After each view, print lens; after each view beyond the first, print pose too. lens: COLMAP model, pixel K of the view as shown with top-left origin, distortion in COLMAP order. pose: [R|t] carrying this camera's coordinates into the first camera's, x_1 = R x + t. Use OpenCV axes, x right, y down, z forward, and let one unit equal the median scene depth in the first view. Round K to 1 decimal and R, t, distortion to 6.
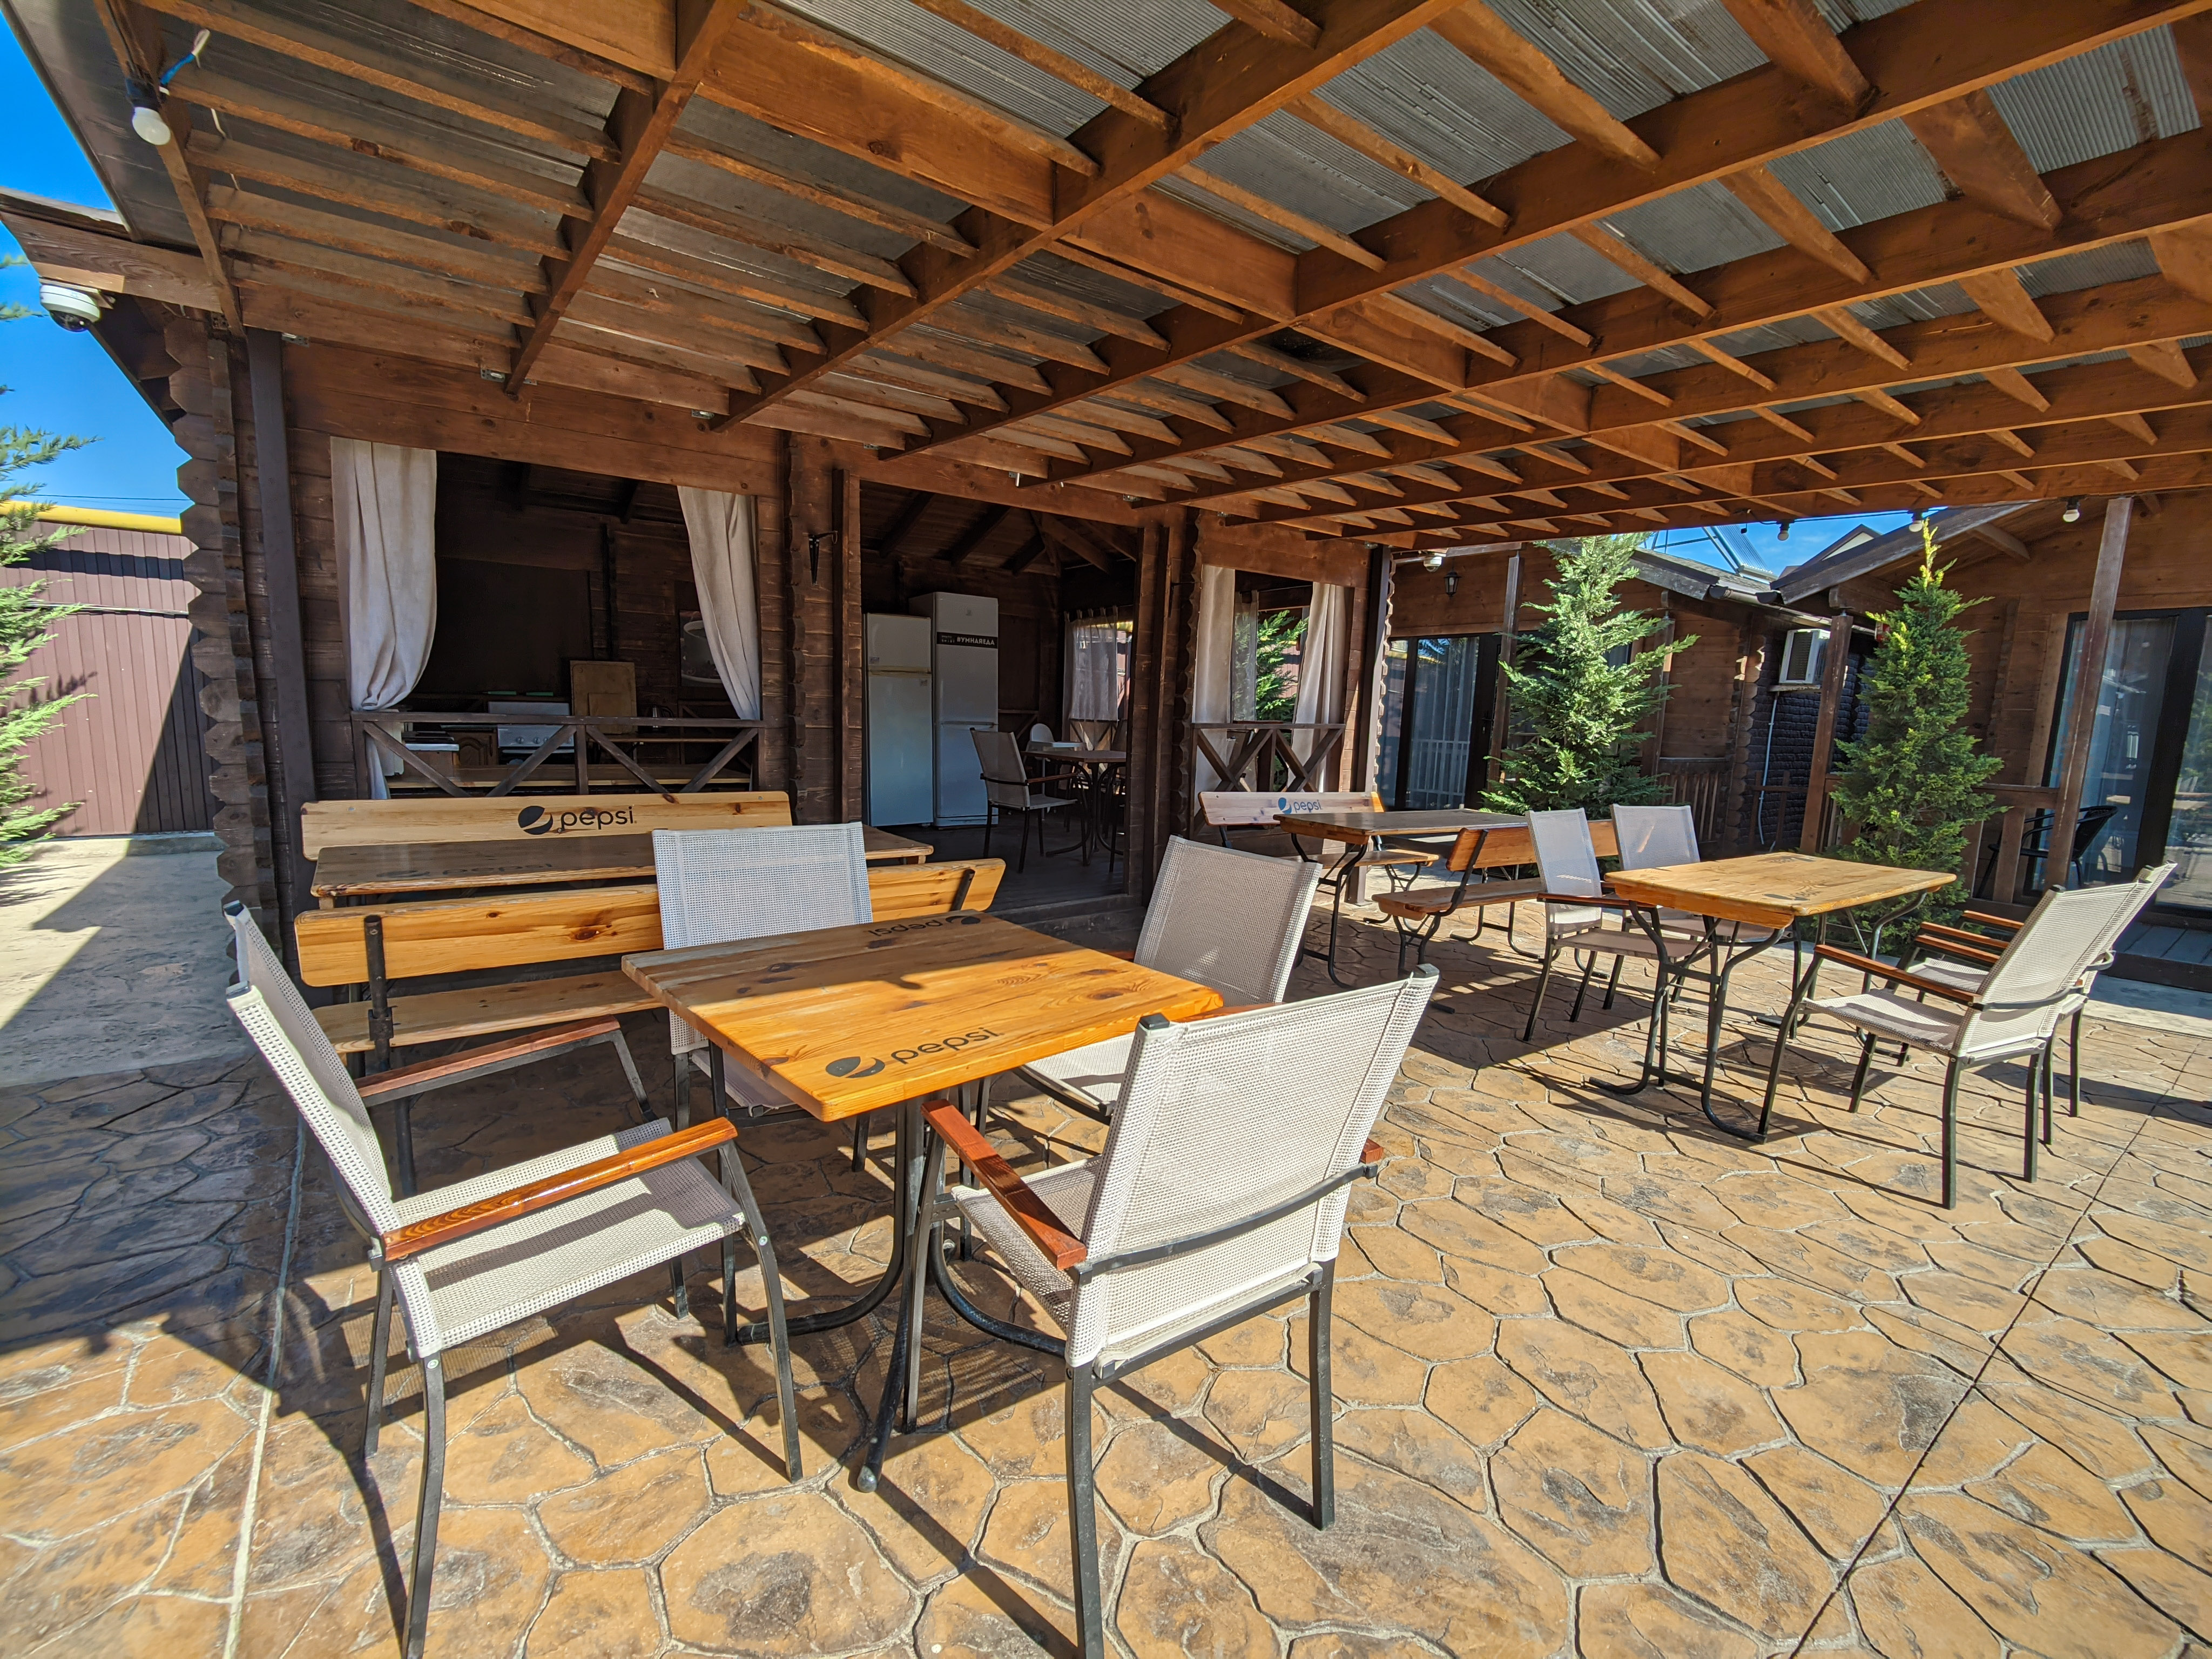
lens RADIAL K [[960.8, 0, 1115.5], [0, 960.8, 844.0], [0, 0, 1]] dist [0.018627, -0.012303]
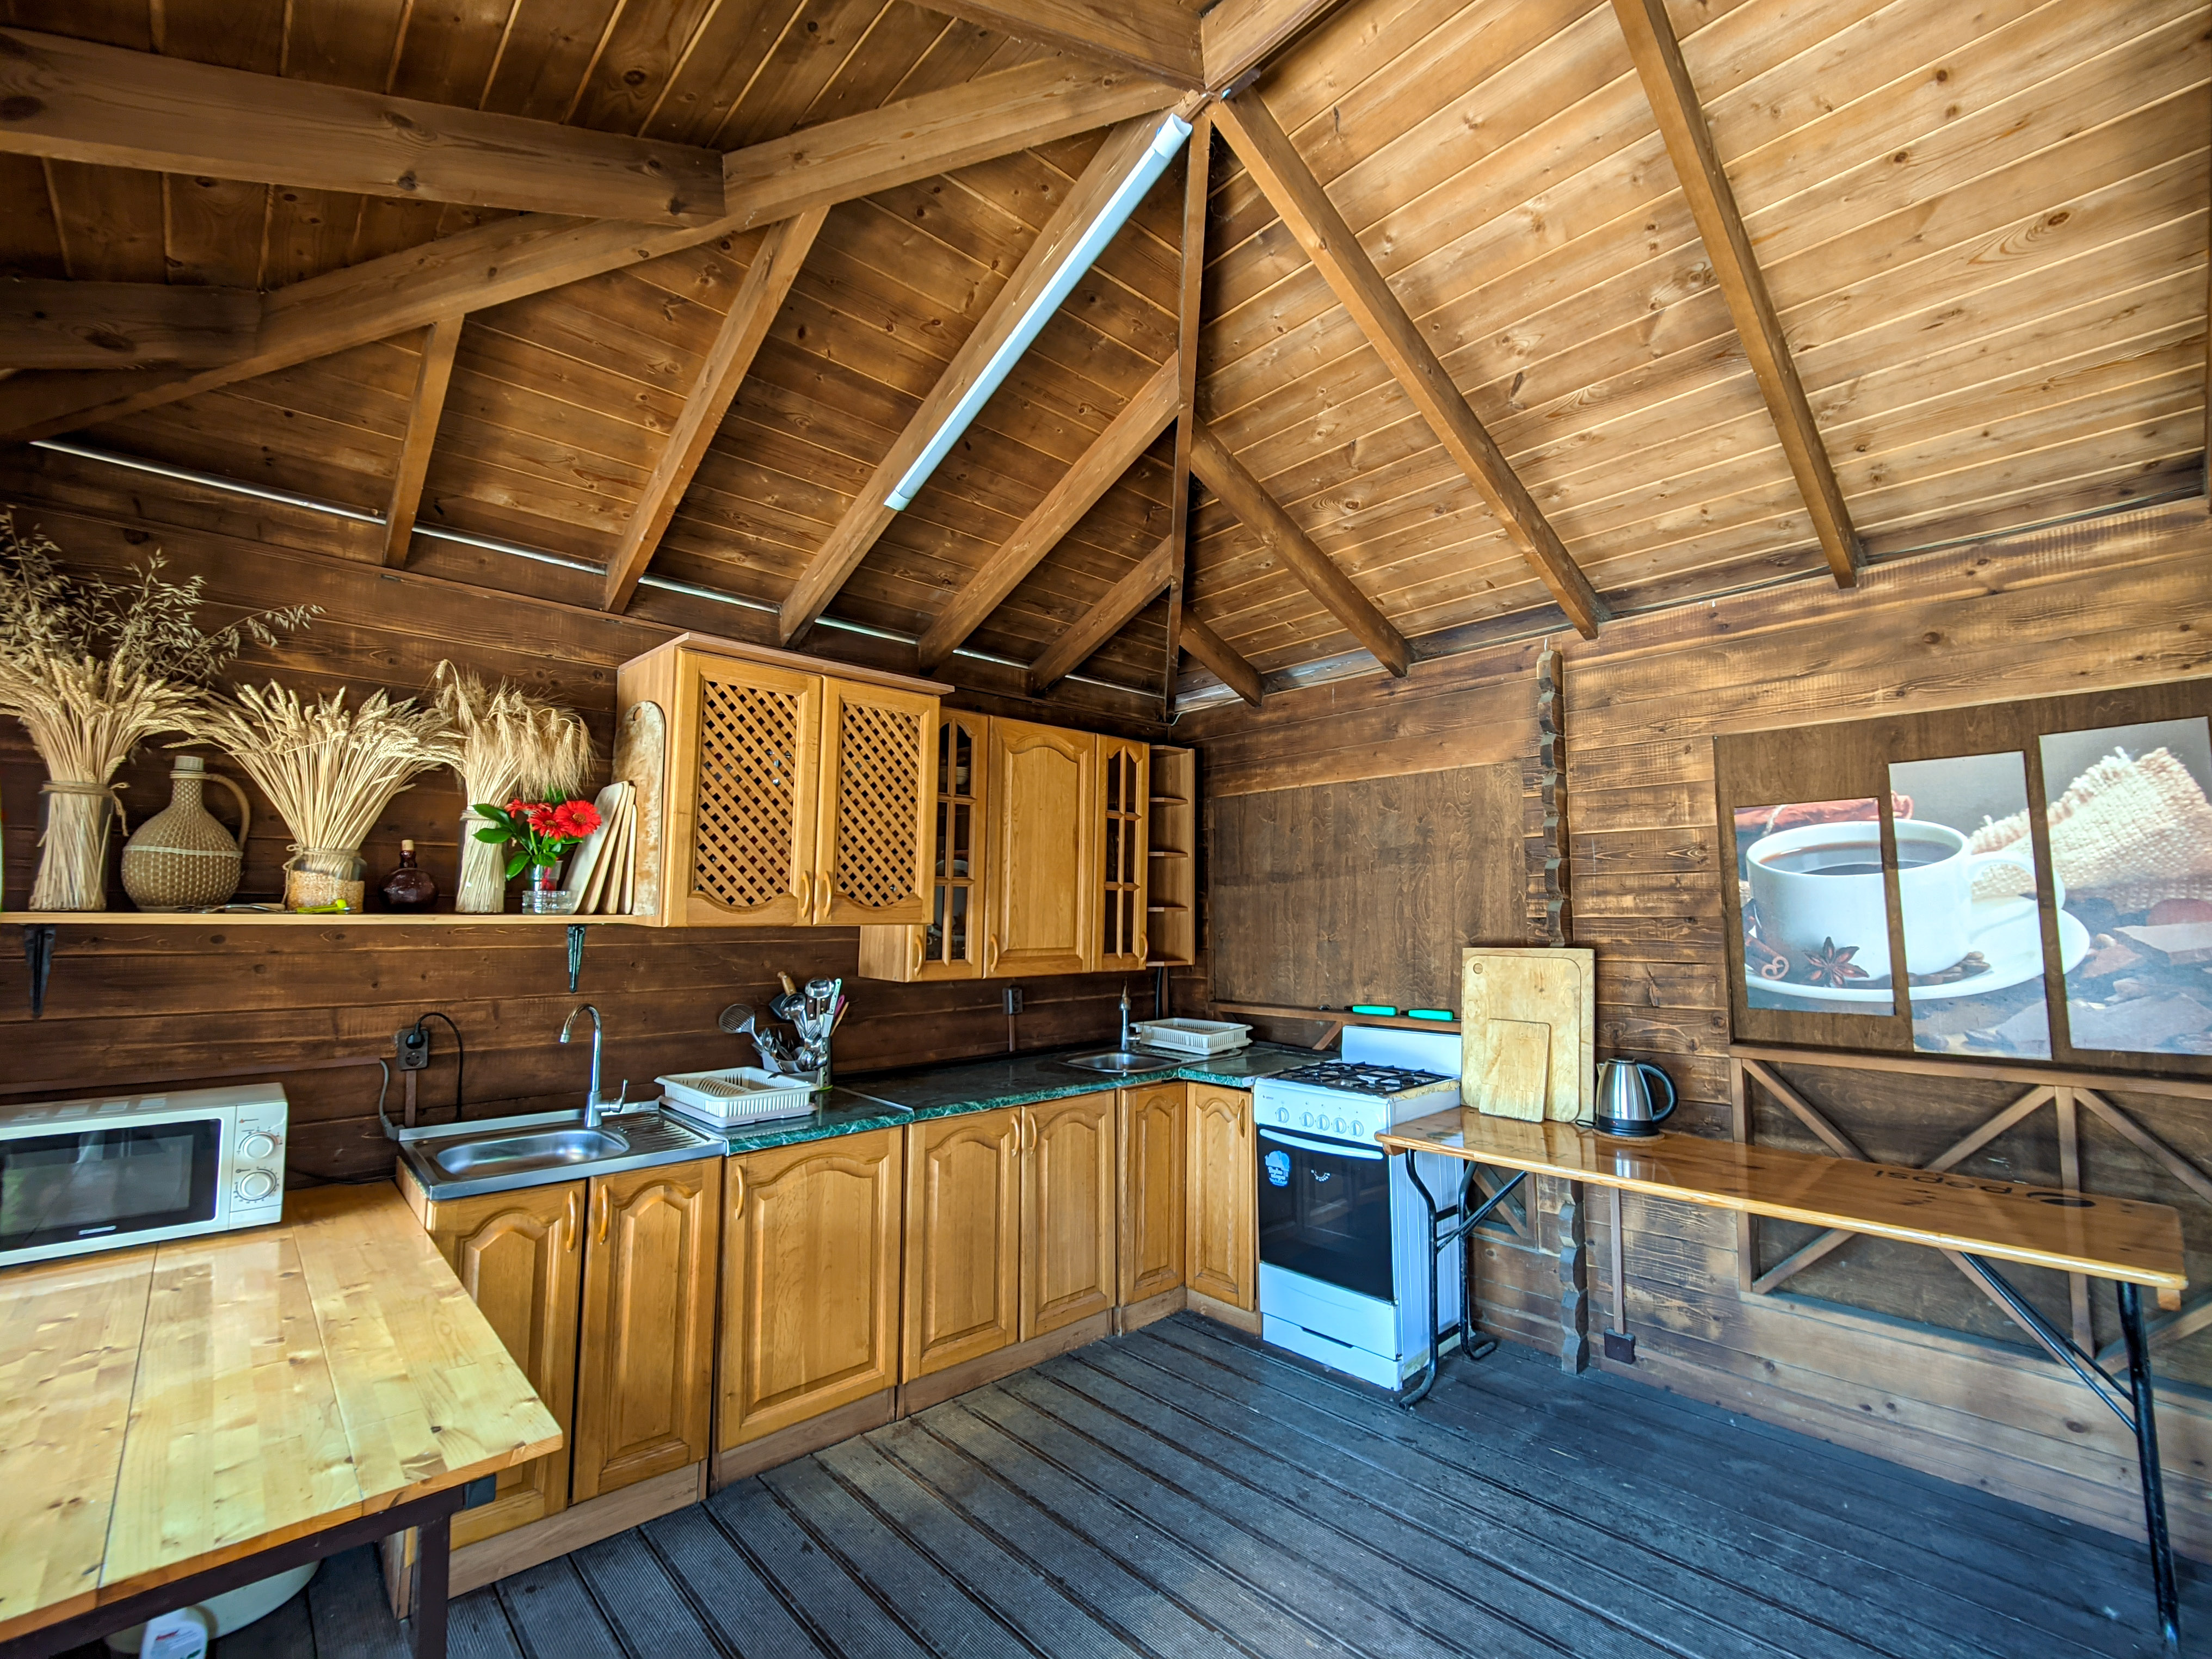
lens RADIAL K [[960.8, 0, 1108.8], [0, 960.8, 843.9], [0, 0, 1]] dist [0.018627, -0.012303]
pose [[0.095541, -0.112574, -0.989039, -0.101578], [-0.142223, 0.981847, -0.125494, -0.149794], [0.985213, 0.152654, 0.077796, 0.750095]]
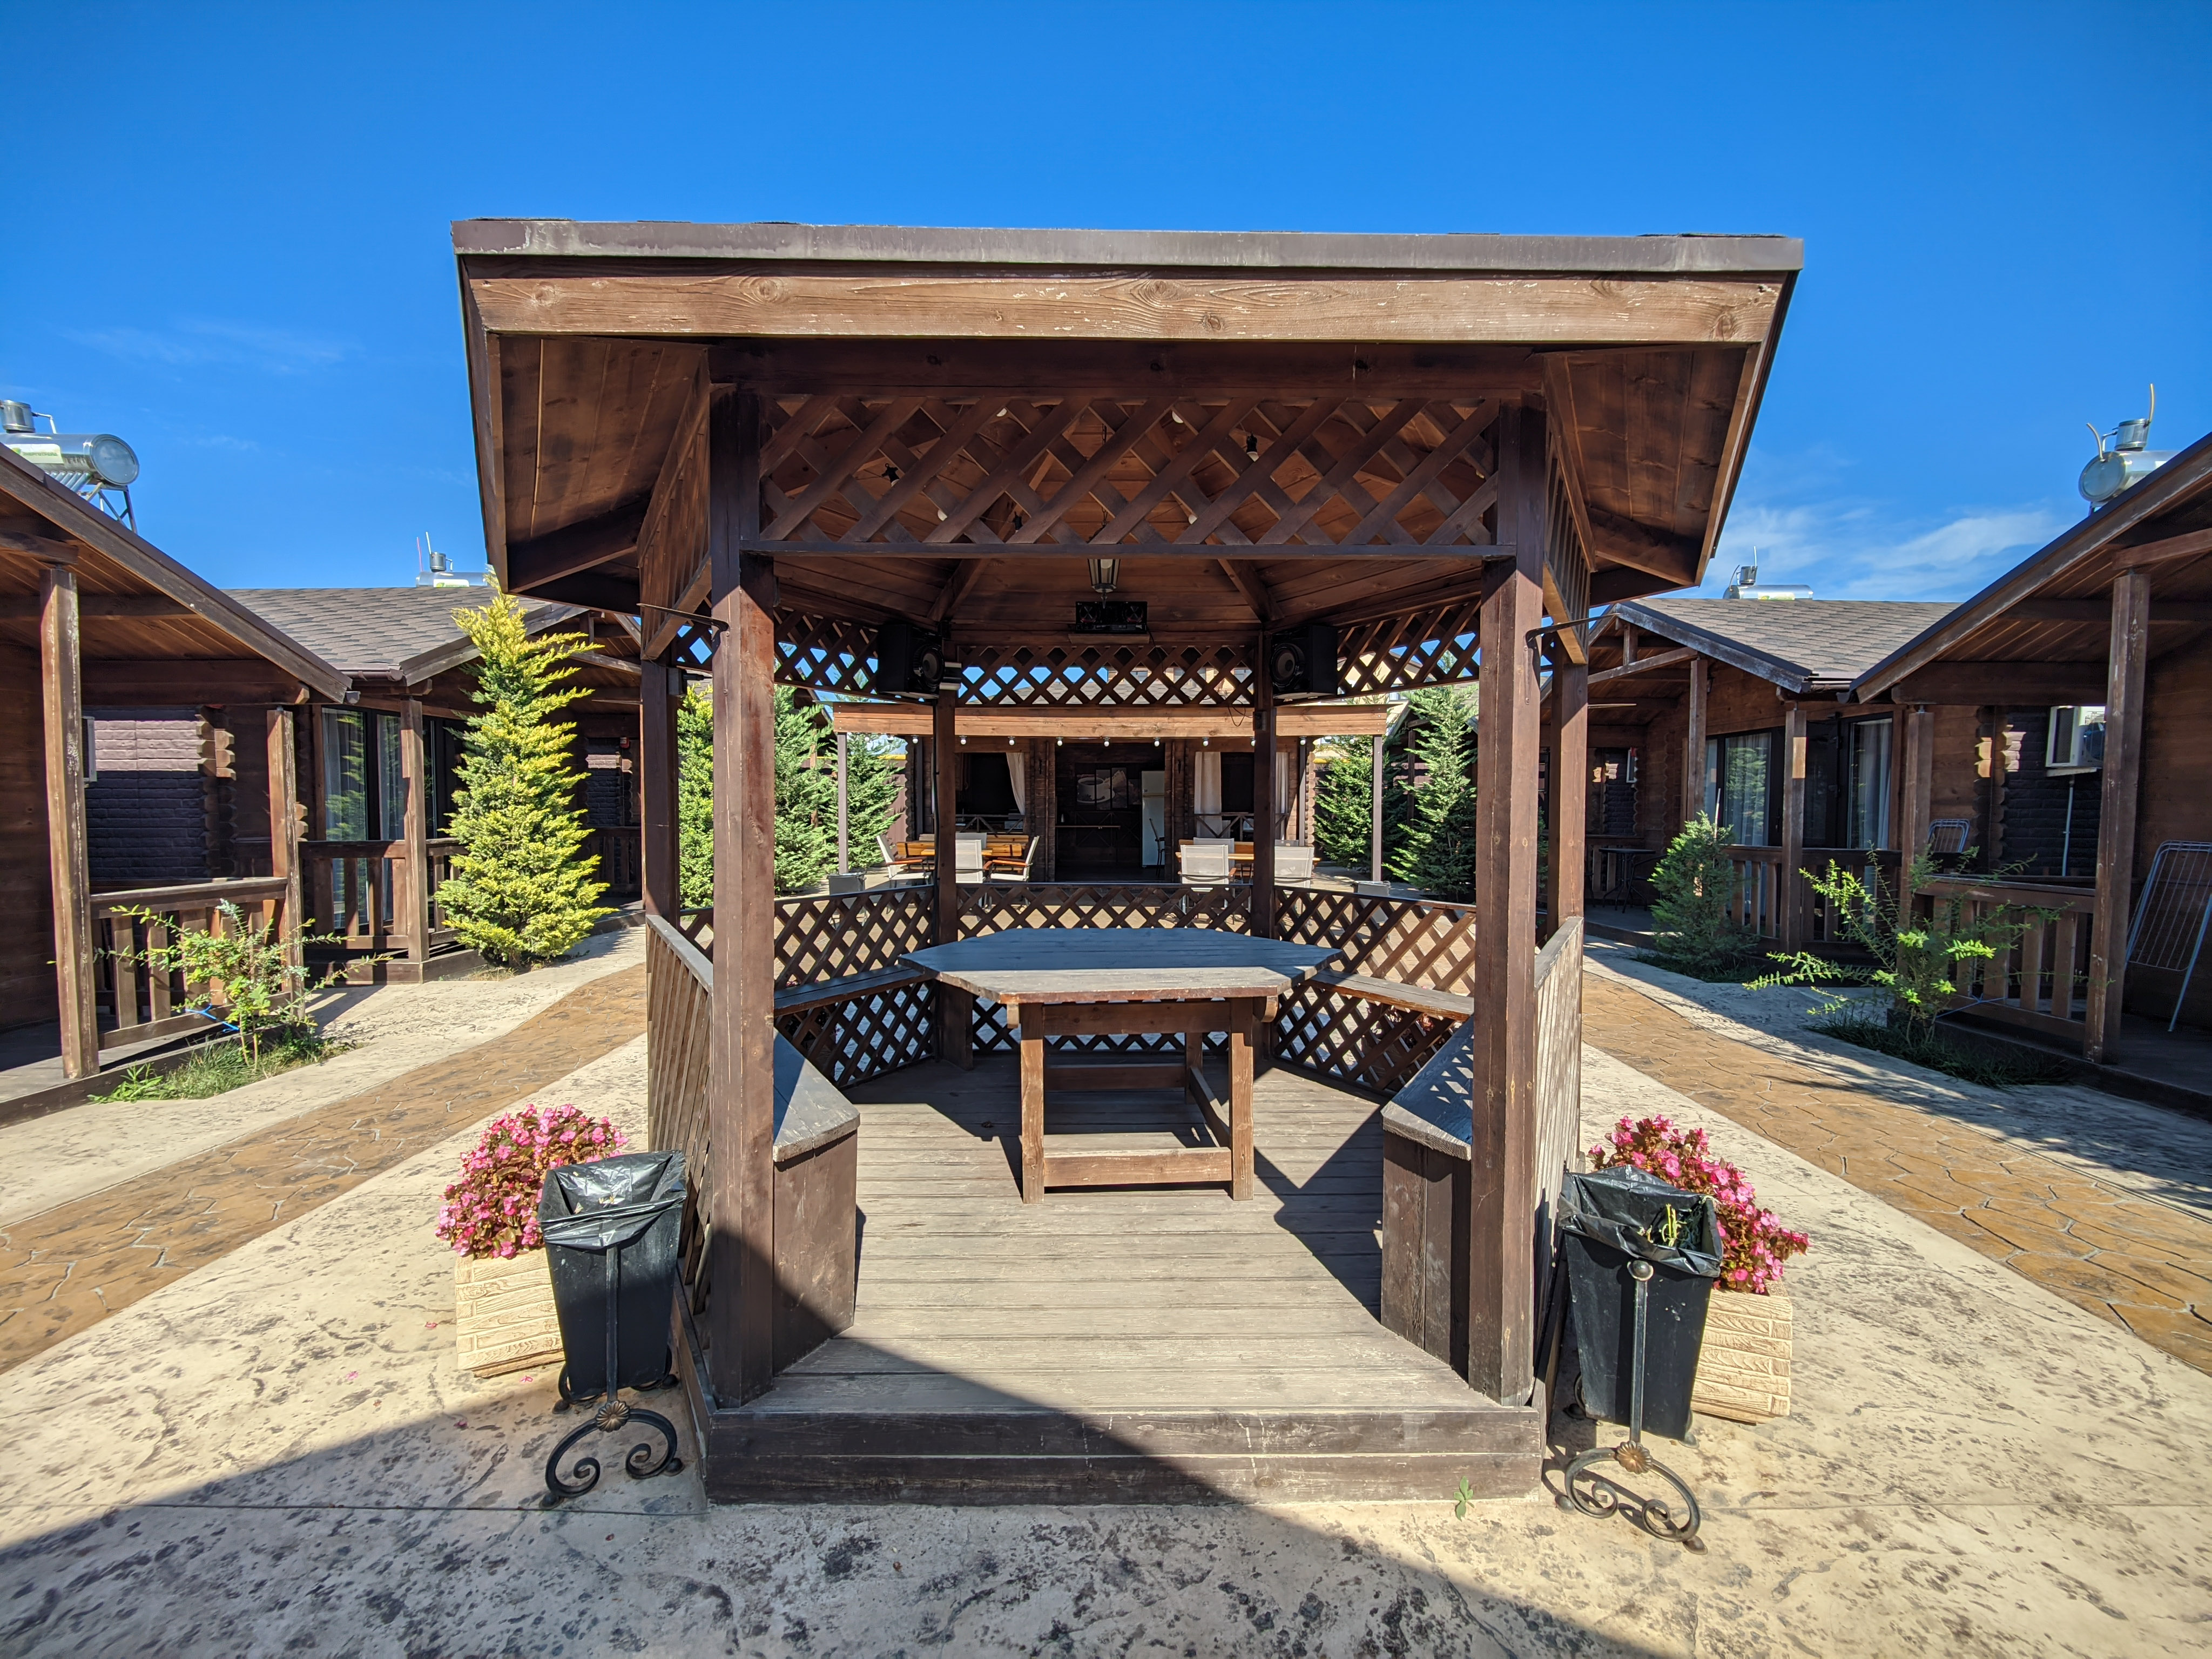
lens RADIAL K [[960.8, 0, 1109.2], [0, 960.8, 857.8], [0, 0, 1]] dist [0.018627, -0.012303]
pose [[0.790219, 0.006313, -0.612792, 1.133342], [-0.067669, 0.994731, -0.077014, 0.153934], [0.609077, 0.102324, 0.786483, -0.861027]]
